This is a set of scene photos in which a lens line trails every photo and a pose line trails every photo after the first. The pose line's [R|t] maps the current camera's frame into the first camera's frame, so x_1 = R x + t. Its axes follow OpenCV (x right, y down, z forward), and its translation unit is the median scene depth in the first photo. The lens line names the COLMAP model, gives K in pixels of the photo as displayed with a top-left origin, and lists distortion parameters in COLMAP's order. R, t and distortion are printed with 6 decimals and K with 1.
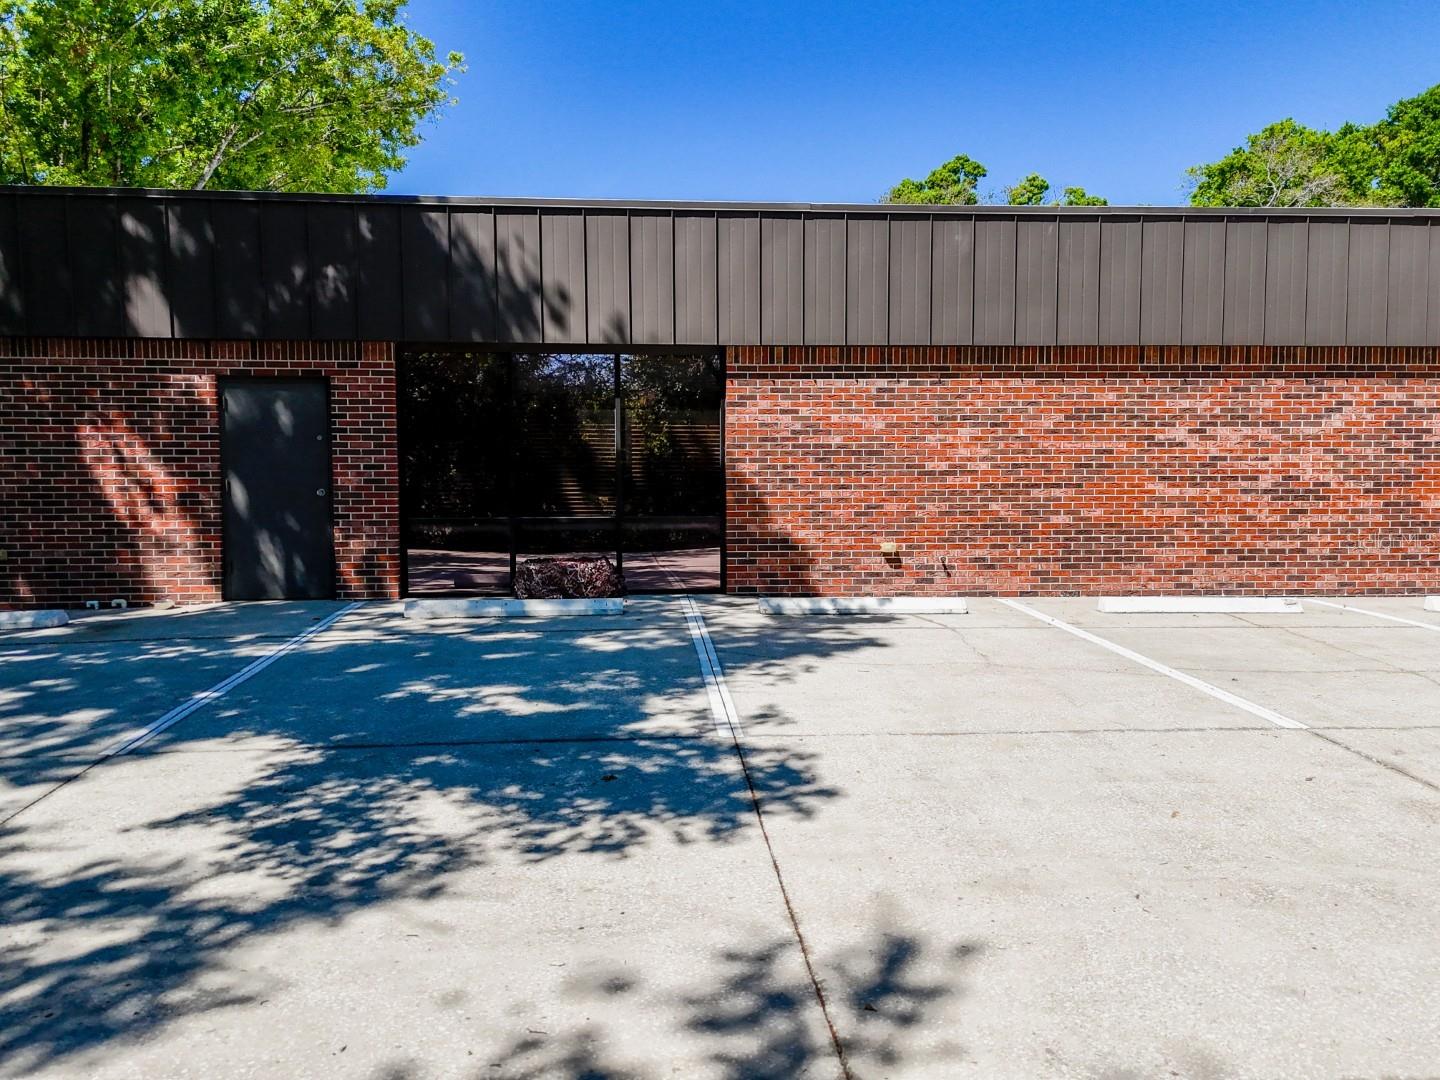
lens RADIAL K [[1064.8, 0, 724.6], [0, 1064.8, 533.8], [0, 0, 1]] dist [0.085873, -0.083496]
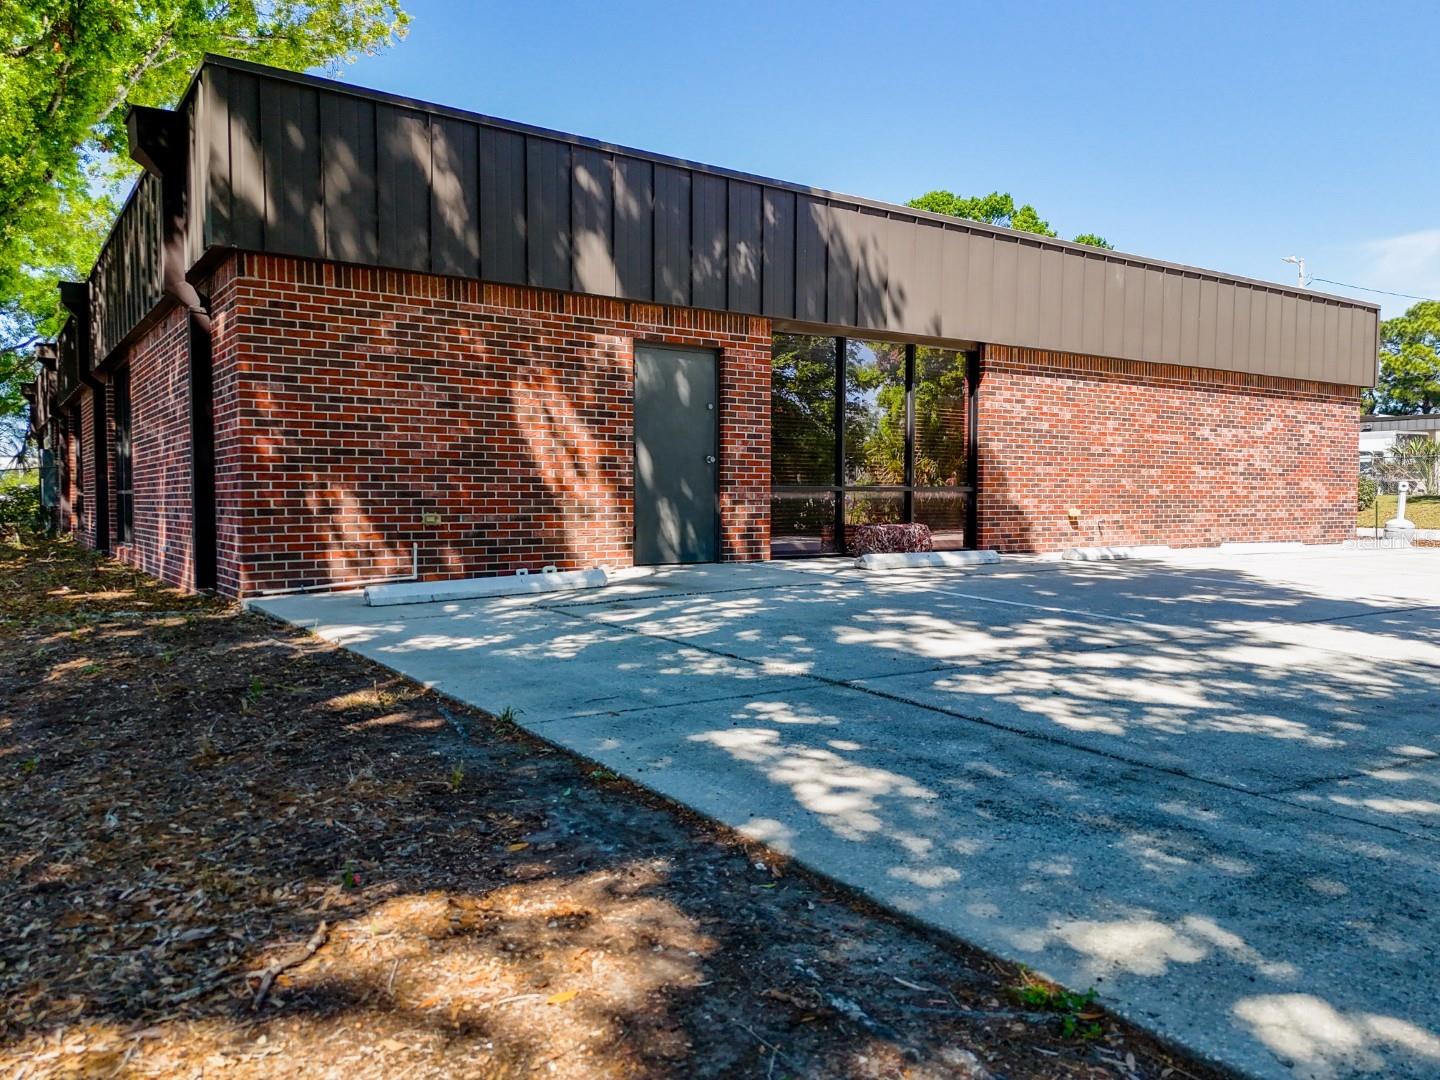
lens RADIAL K [[1064.8, 0, 724.6], [0, 1064.8, 533.8], [0, 0, 1]] dist [0.085873, -0.083496]
pose [[0.863401, -0.013646, 0.504334, -0.860919], [0.025791, 0.999521, -0.017109, 0.049915], [-0.503859, 0.027779, 0.863339, 0.110815]]
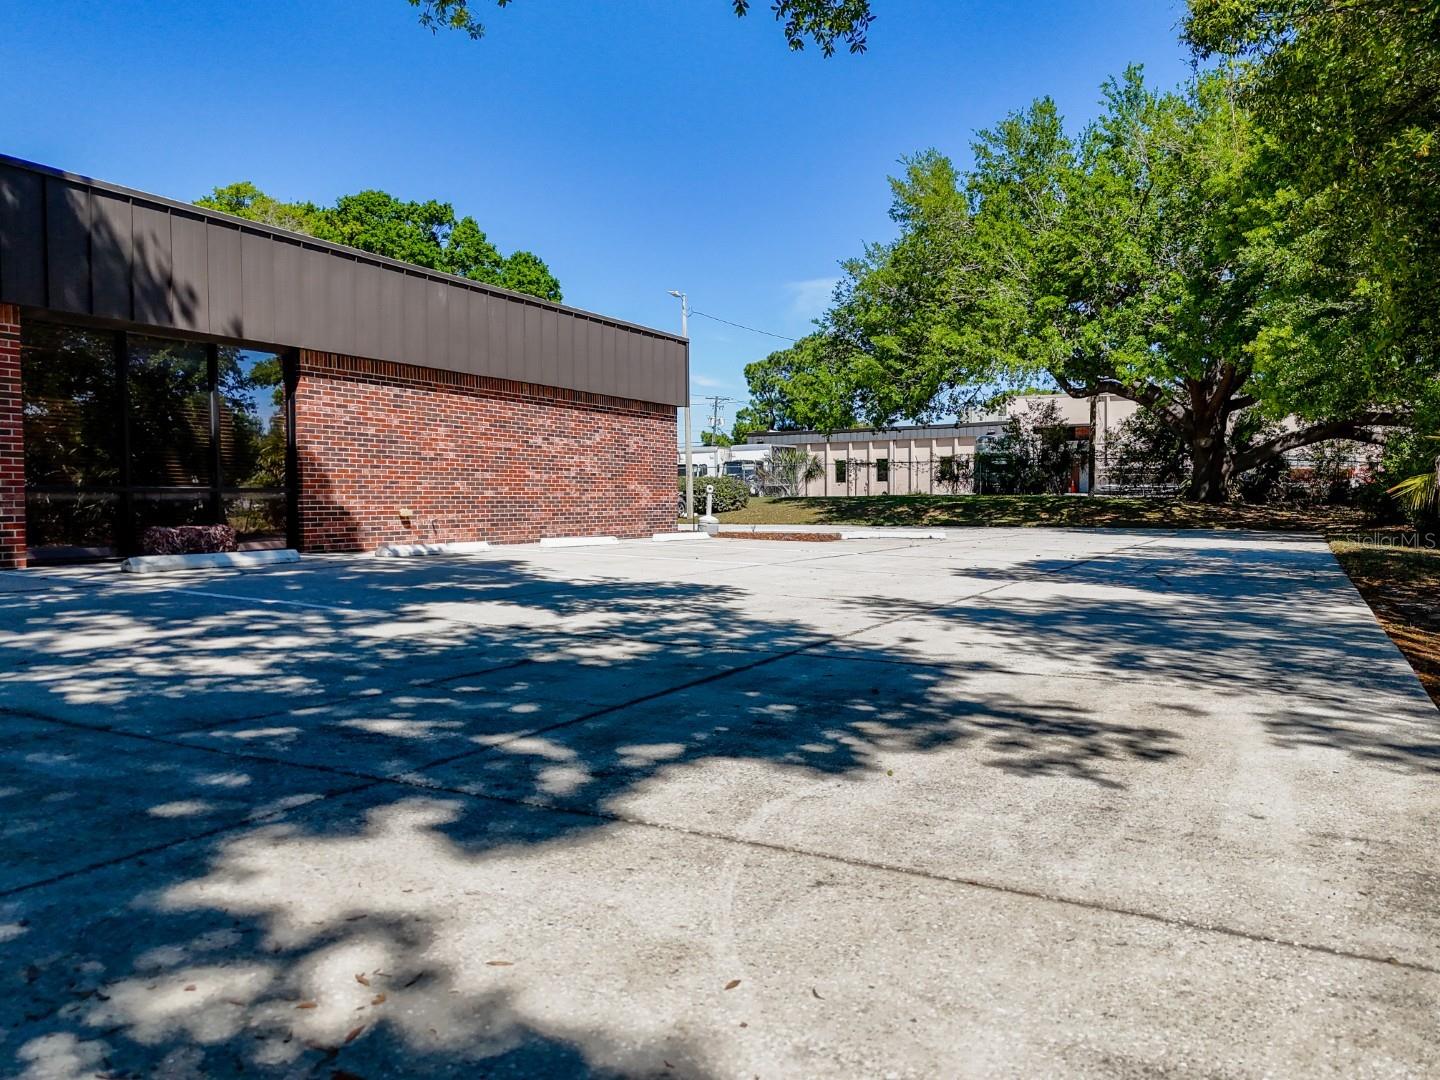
lens RADIAL K [[1064.8, 0, 724.6], [0, 1064.8, 533.8], [0, 0, 1]] dist [0.085873, -0.083496]
pose [[0.540521, -0.027126, 0.840893, -0.781479], [0.054036, 0.998536, -0.002523, 0.065853], [-0.839593, 0.046802, 0.541196, -0.073758]]
